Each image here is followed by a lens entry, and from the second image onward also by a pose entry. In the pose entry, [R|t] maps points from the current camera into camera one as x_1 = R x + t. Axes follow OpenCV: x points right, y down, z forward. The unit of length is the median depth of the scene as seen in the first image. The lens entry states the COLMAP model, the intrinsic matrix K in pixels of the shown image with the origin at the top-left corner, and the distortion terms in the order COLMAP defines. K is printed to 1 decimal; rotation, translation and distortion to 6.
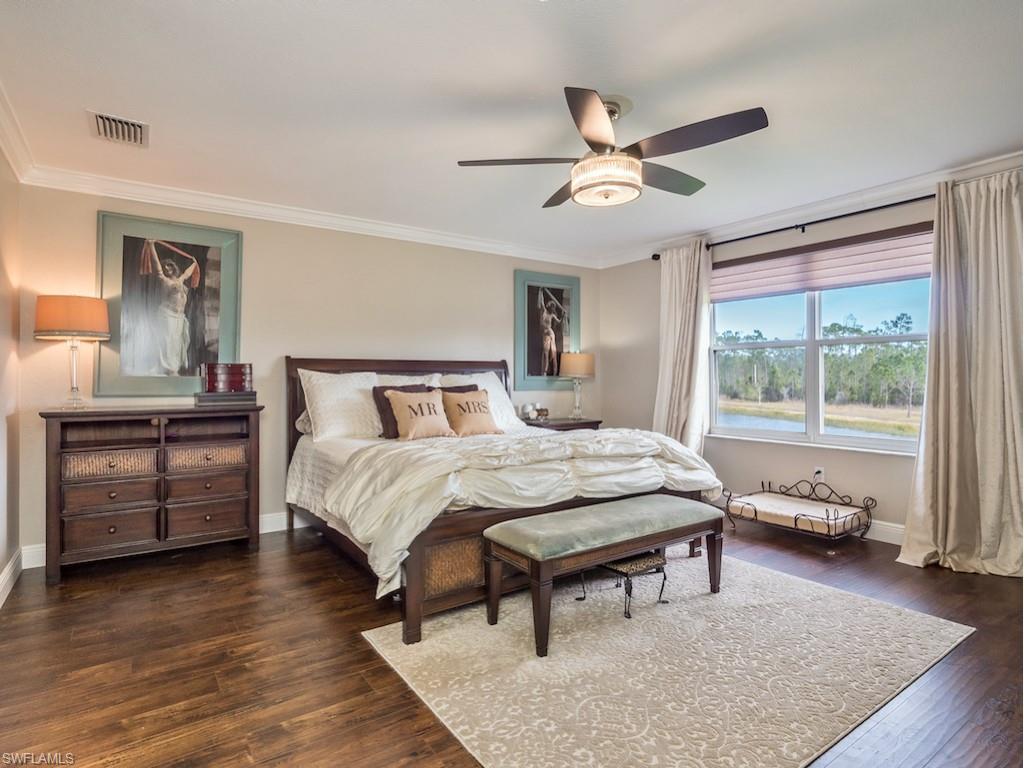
lens RADIAL K [[528.7, 0, 521.0], [0, 528.7, 373.0], [0, 0, 1]] dist [-0.003368, -0.001543]
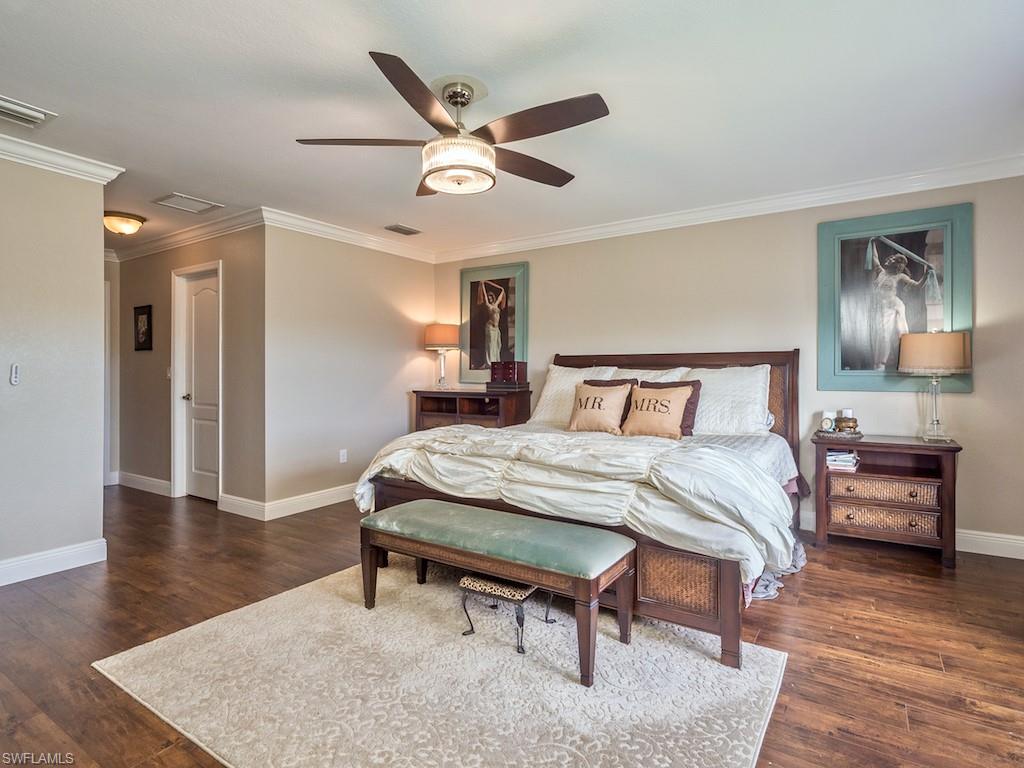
lens RADIAL K [[528.7, 0, 521.0], [0, 528.7, 373.0], [0, 0, 1]] dist [-0.003368, -0.001543]
pose [[0.388103, 0.005850, -0.921597, 0.717694], [0.007880, 0.999922, 0.009665, -0.000526], [0.921582, -0.011013, 0.388027, 0.485402]]
